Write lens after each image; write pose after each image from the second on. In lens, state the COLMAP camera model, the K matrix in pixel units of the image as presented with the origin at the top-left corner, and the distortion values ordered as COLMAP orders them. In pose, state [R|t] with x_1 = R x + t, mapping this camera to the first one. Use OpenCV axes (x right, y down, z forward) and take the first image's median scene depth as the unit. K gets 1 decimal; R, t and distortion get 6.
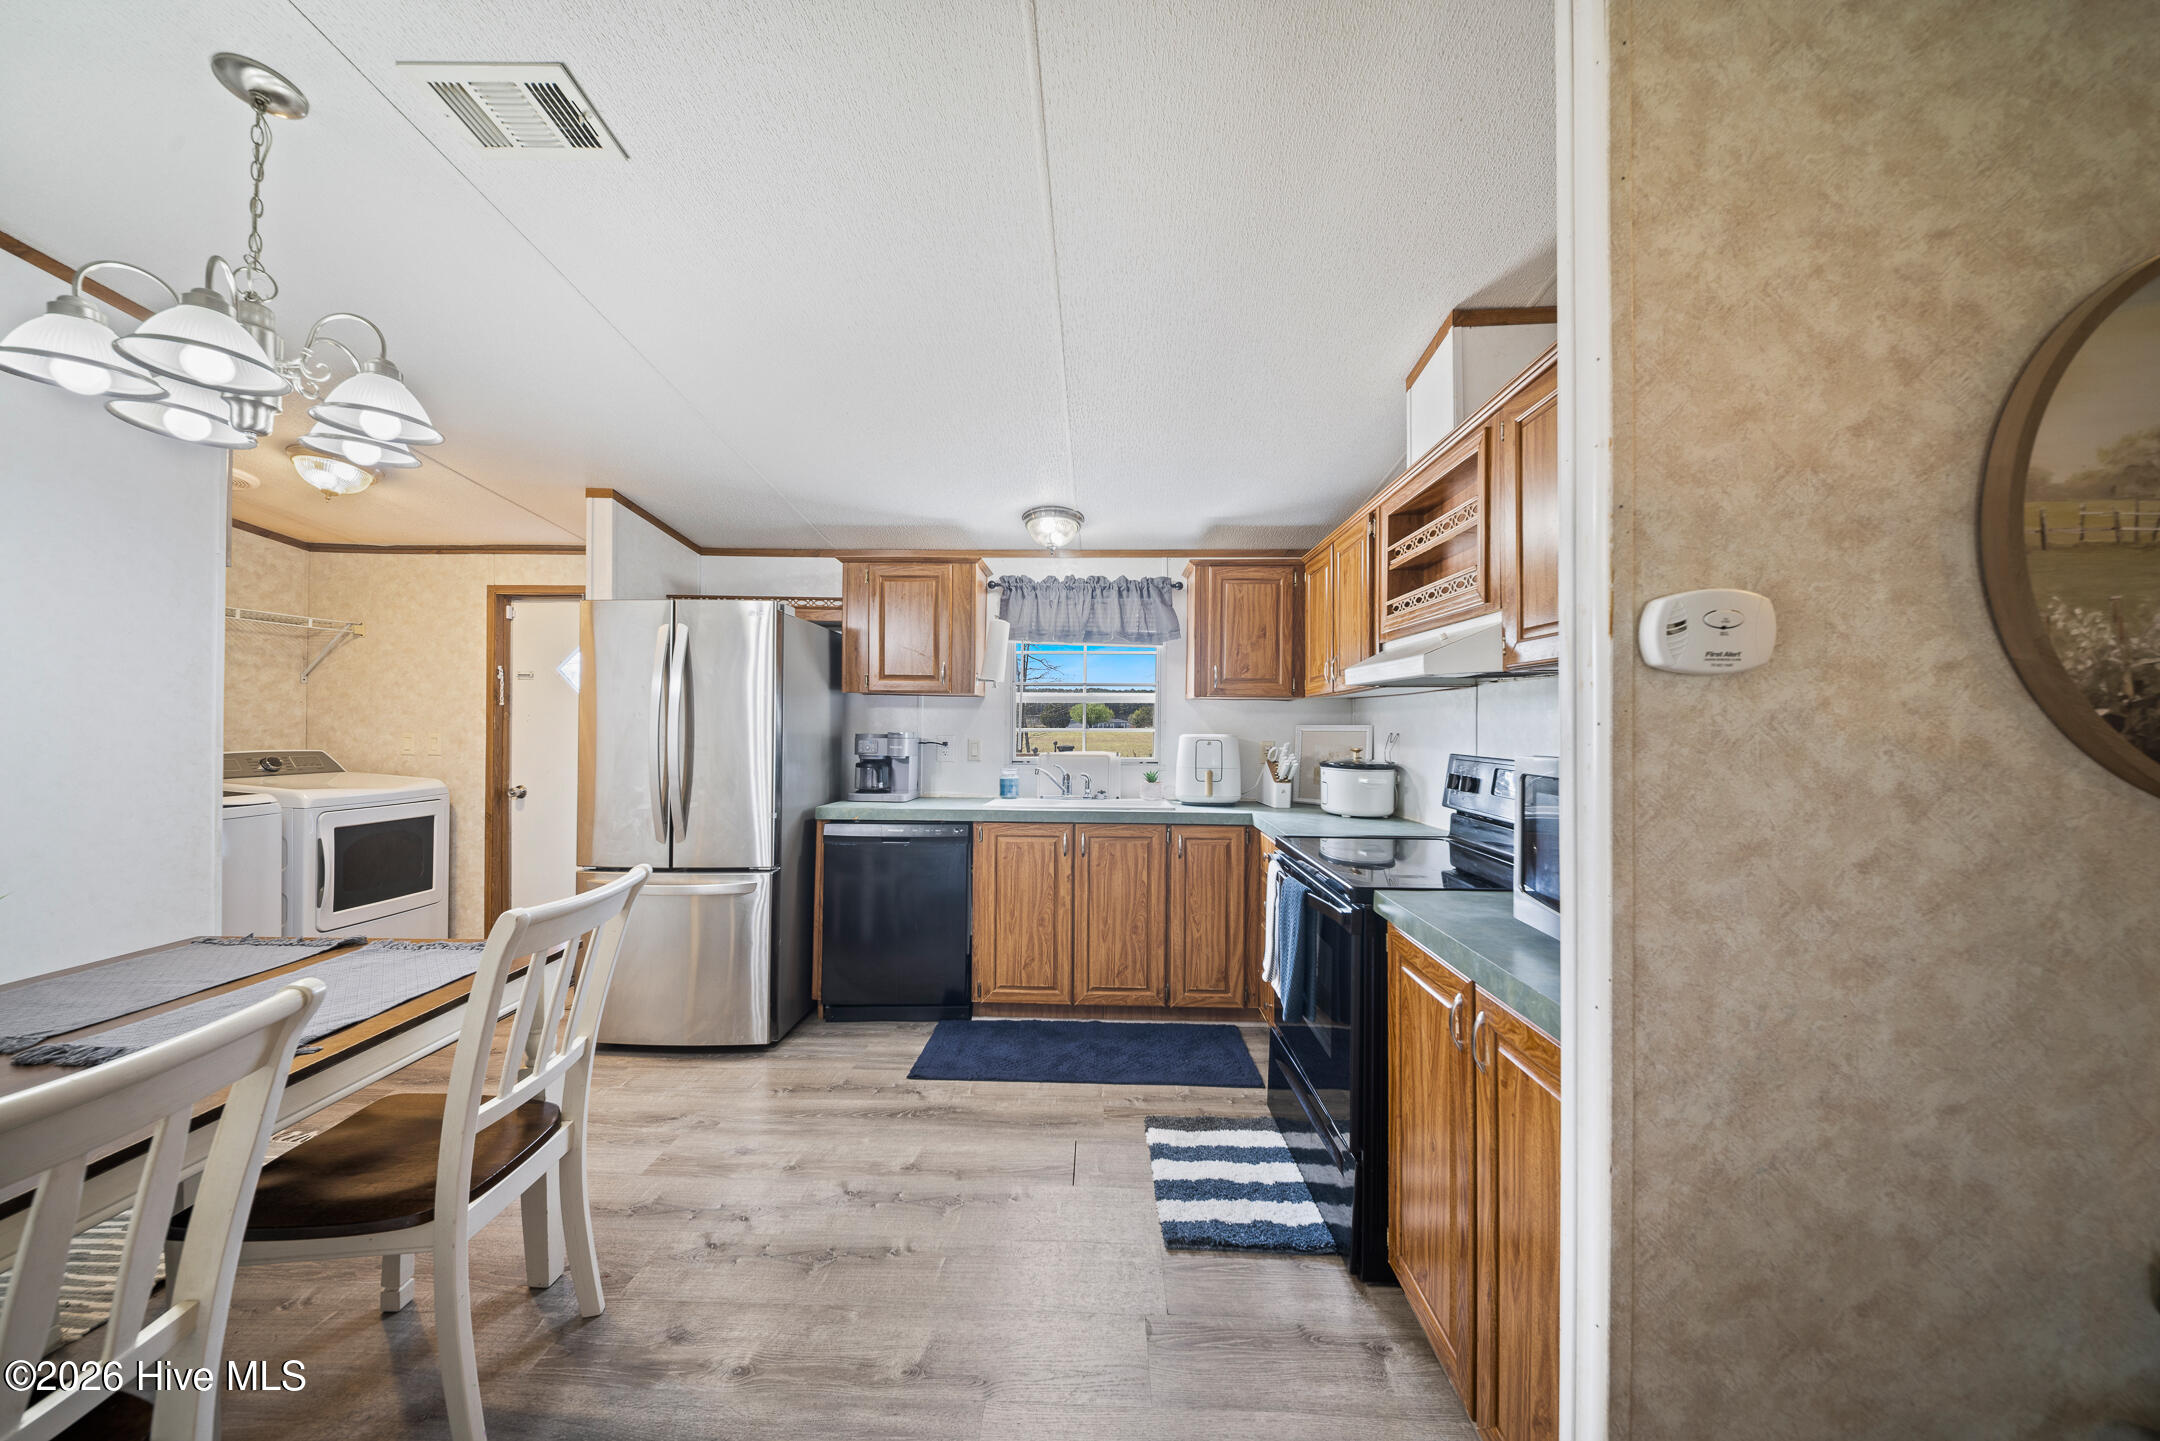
lens RADIAL K [[759.7, 0, 1080.0], [0, 759.7, 720.5], [0, 0, 1]] dist [0.016521, -0.000056]
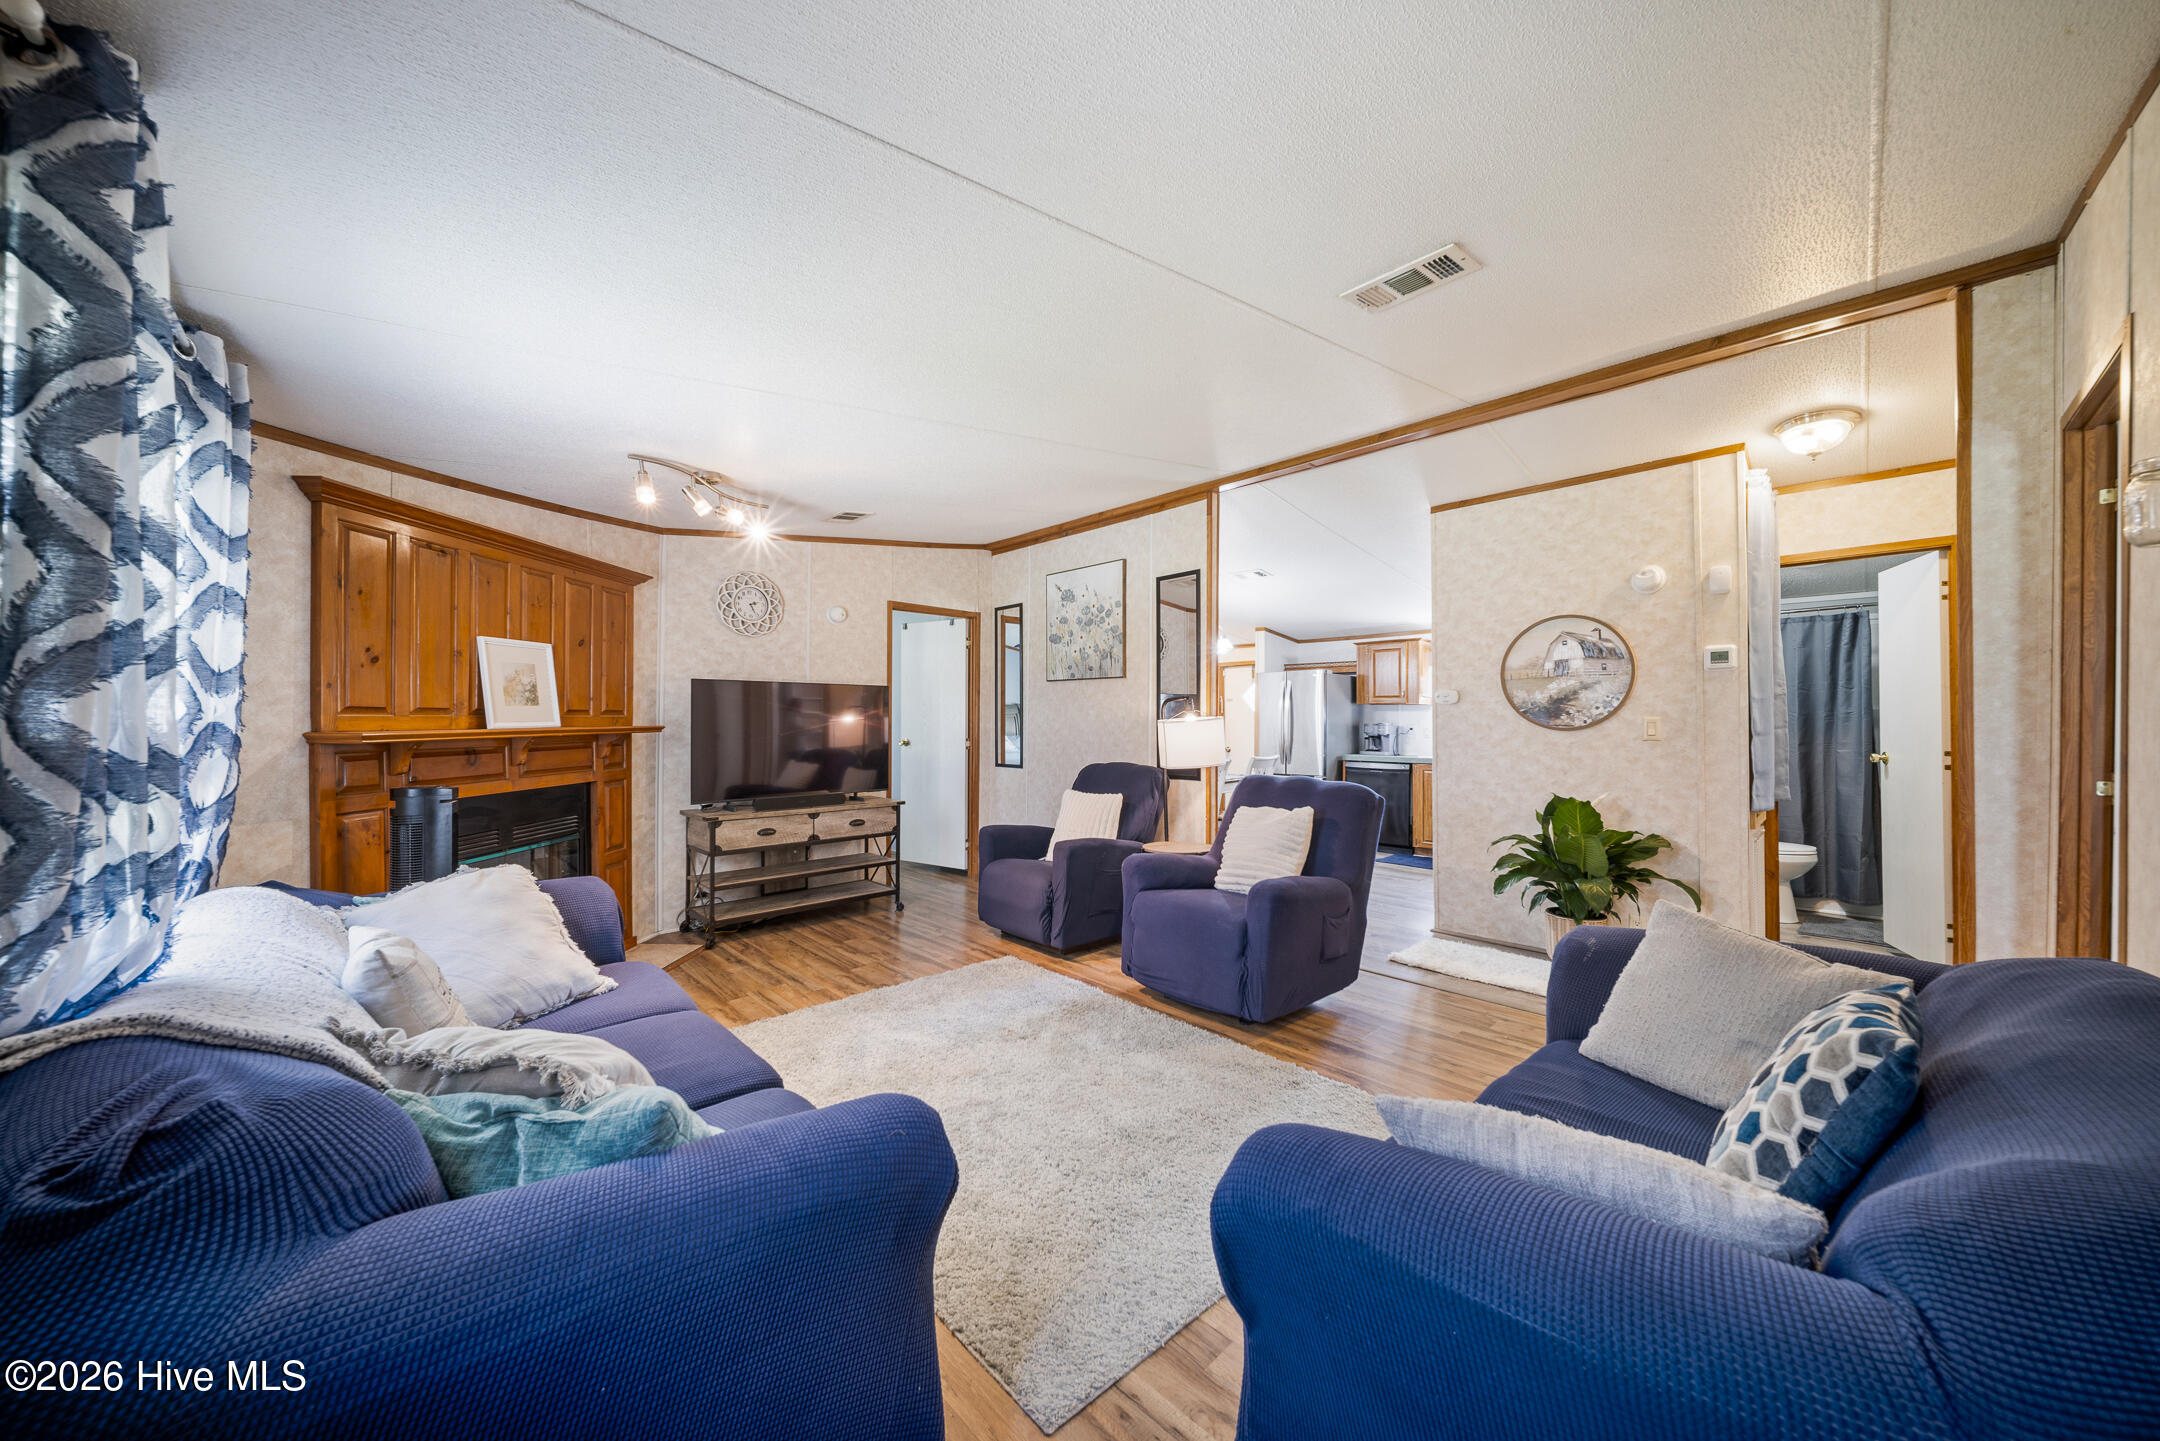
lens RADIAL K [[759.7, 0, 1080.0], [0, 759.7, 720.5], [0, 0, 1]] dist [0.016521, -0.000056]
pose [[0.717250, -0.010120, -0.696743, 0.800449], [0.008322, 0.999948, -0.005957, 0.019626], [0.696766, -0.001525, 0.717297, -1.406415]]
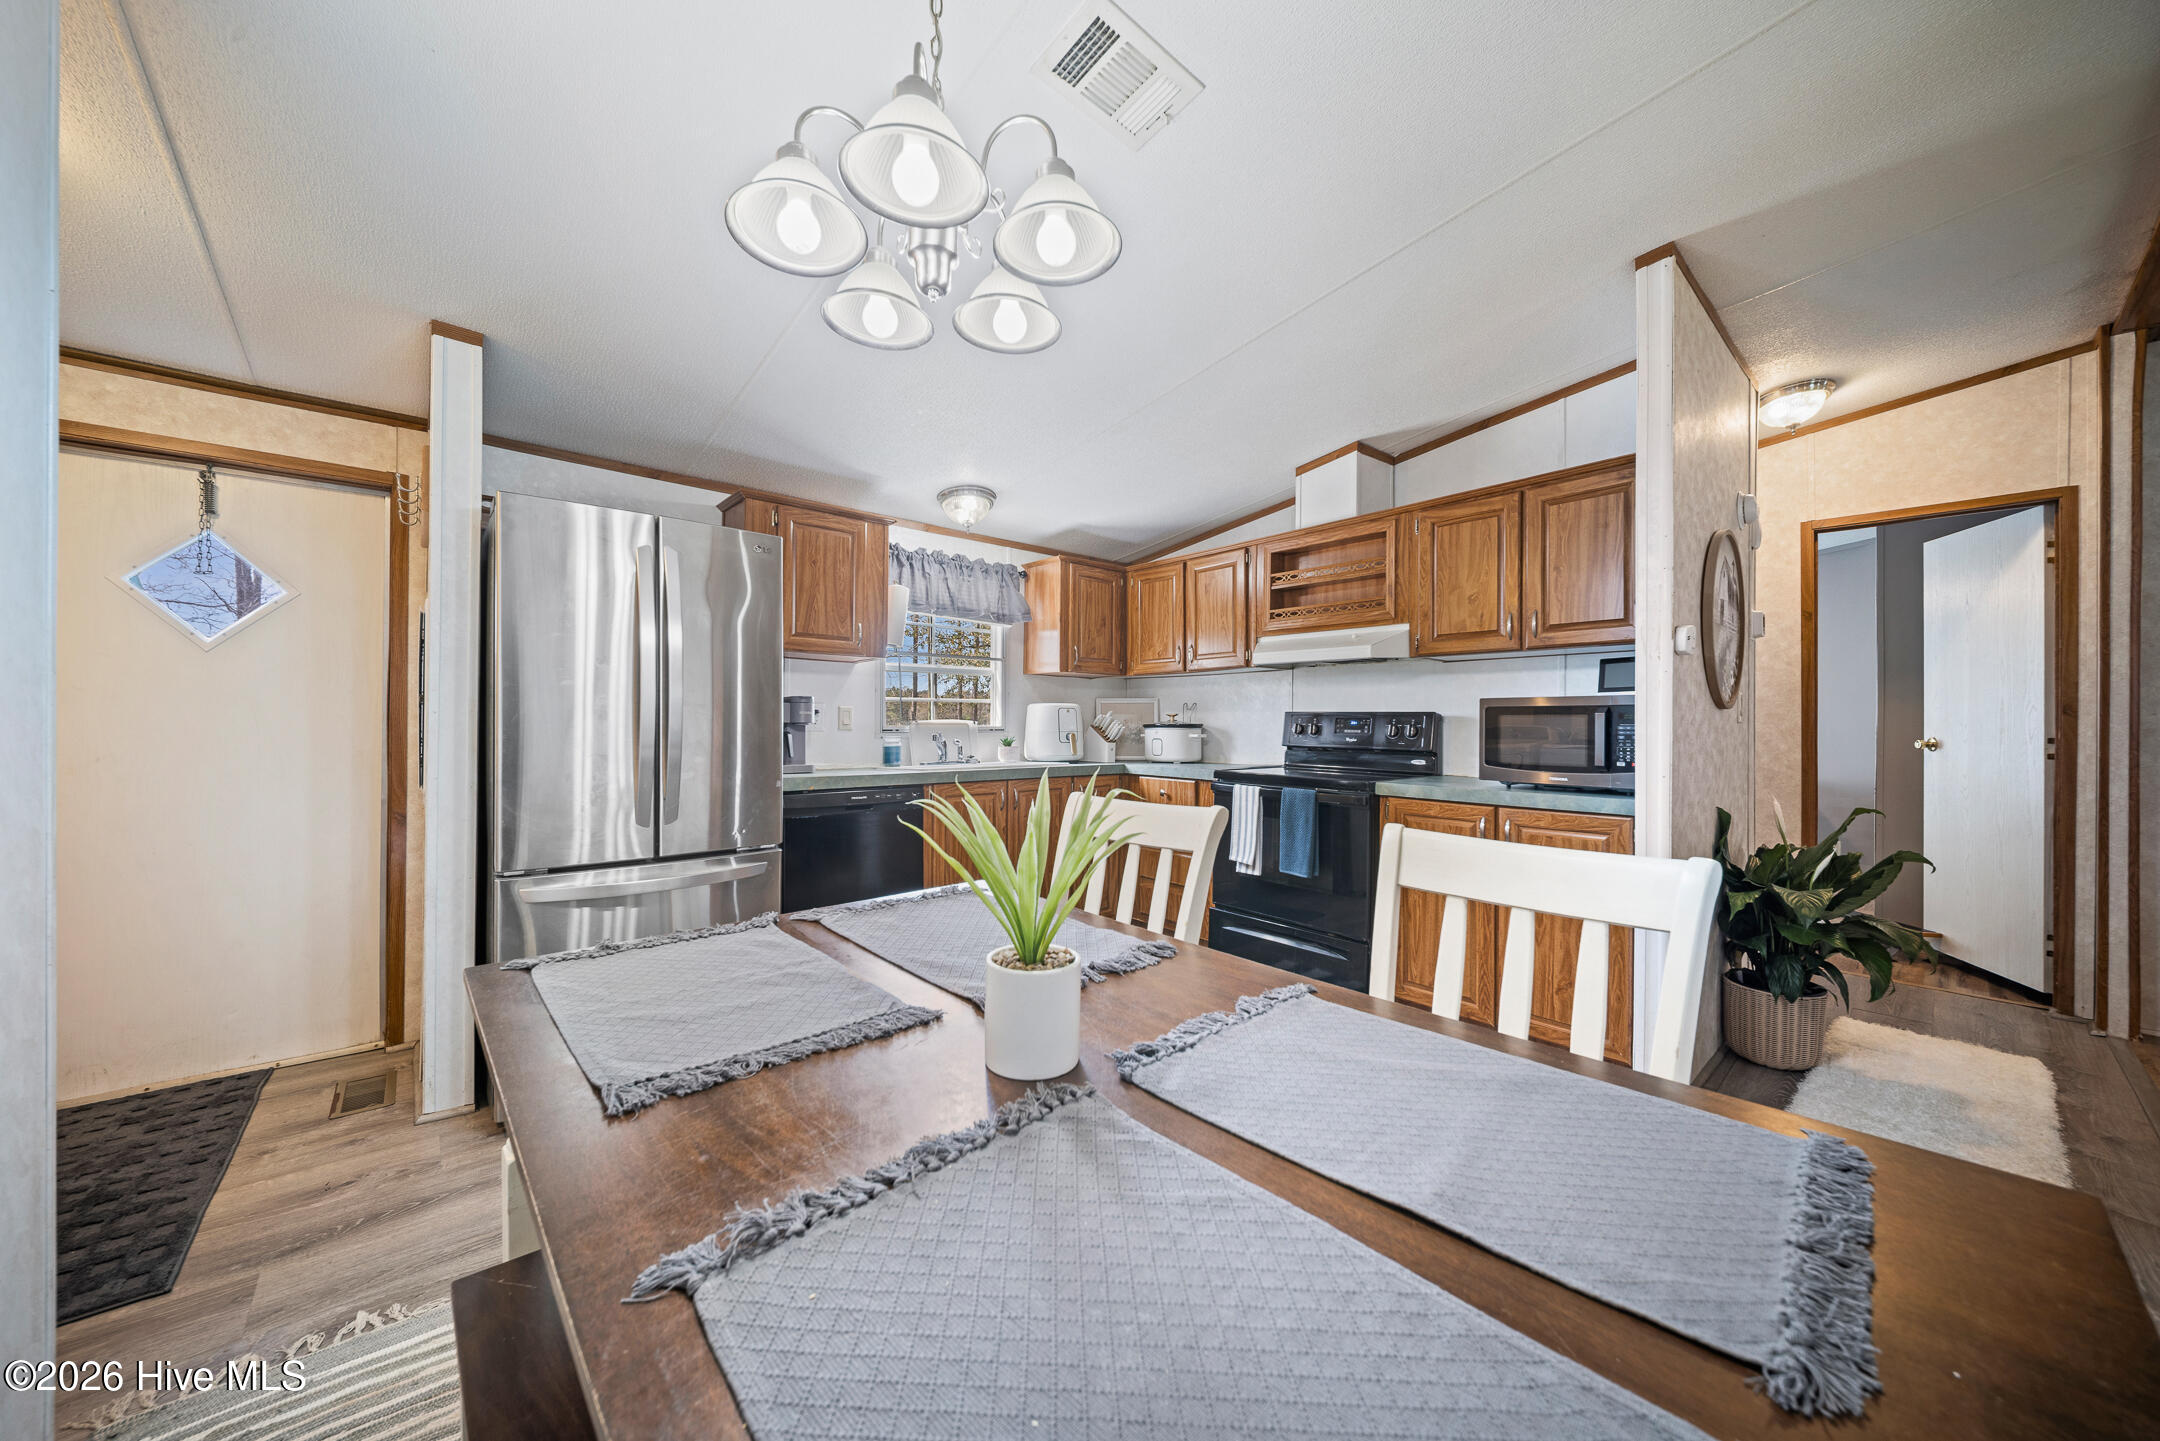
lens RADIAL K [[759.7, 0, 1080.0], [0, 759.7, 720.5], [0, 0, 1]] dist [0.016521, -0.000056]
pose [[0.733577, -0.000777, 0.679606, -0.704325], [-0.004455, 0.999972, 0.005952, 0.042529], [-0.679592, -0.007394, 0.733553, 0.120301]]
